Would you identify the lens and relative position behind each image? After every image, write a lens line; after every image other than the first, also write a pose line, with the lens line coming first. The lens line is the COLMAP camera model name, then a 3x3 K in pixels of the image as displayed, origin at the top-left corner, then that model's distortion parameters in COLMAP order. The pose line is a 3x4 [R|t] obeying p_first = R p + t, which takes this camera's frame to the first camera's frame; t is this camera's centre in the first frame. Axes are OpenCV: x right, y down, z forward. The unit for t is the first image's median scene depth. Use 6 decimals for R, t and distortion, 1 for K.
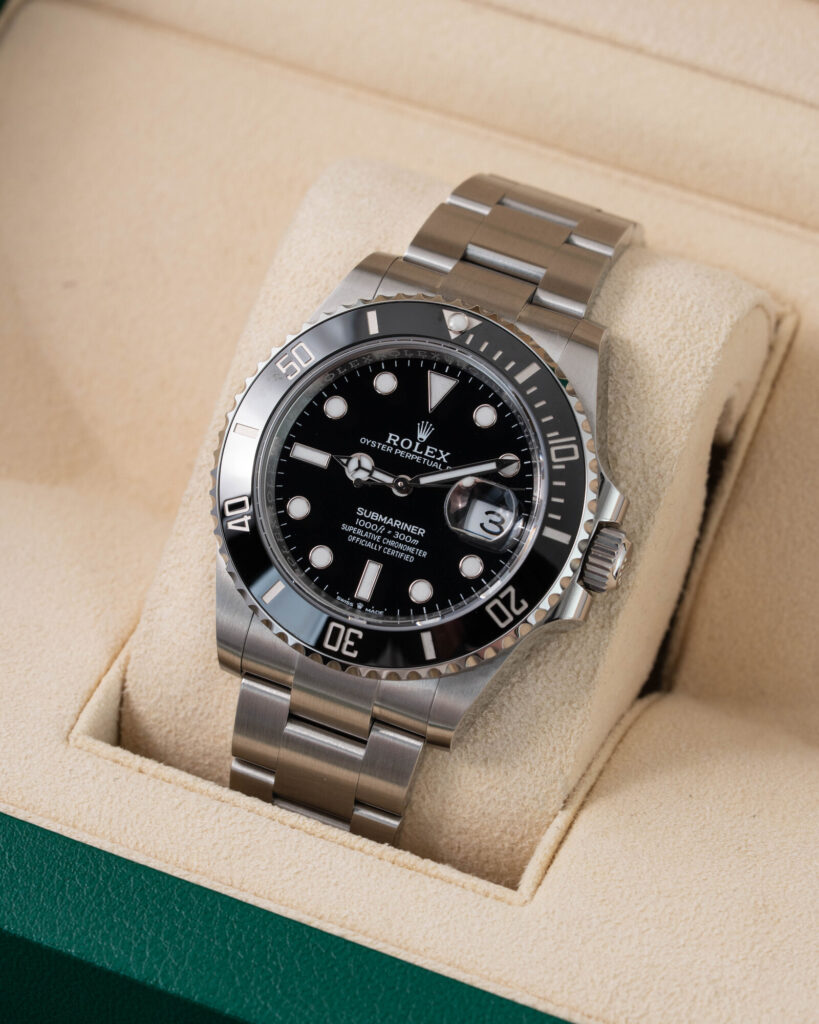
lens RADIAL K [[4476.7, 0, 409.5], [0, 4476.7, 512.0], [0, 0, 1]] dist [-0.026785, -1.222578]
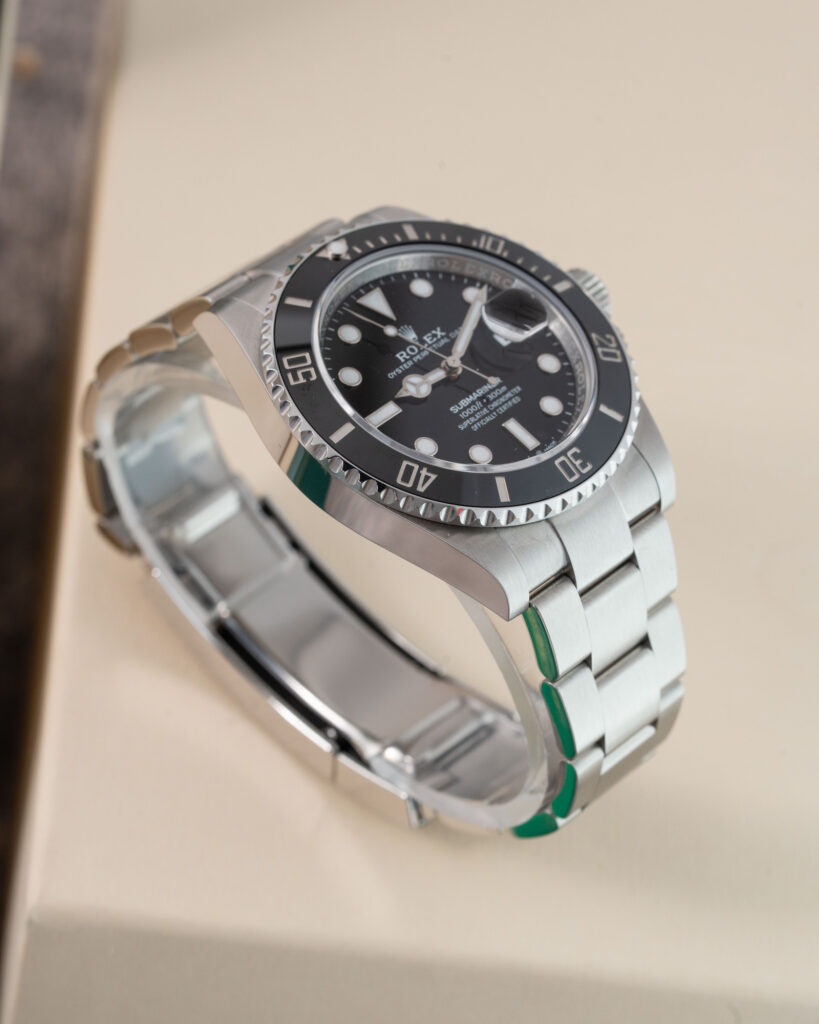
lens RADIAL K [[4476.7, 0, 409.5], [0, 4476.7, 512.0], [0, 0, 1]] dist [-0.026785, -1.222578]
pose [[0.335784, -0.543991, 0.768975, -0.797725], [0.817937, 0.573269, 0.048380, -0.043681], [-0.467148, 0.612729, 0.637445, 0.379219]]
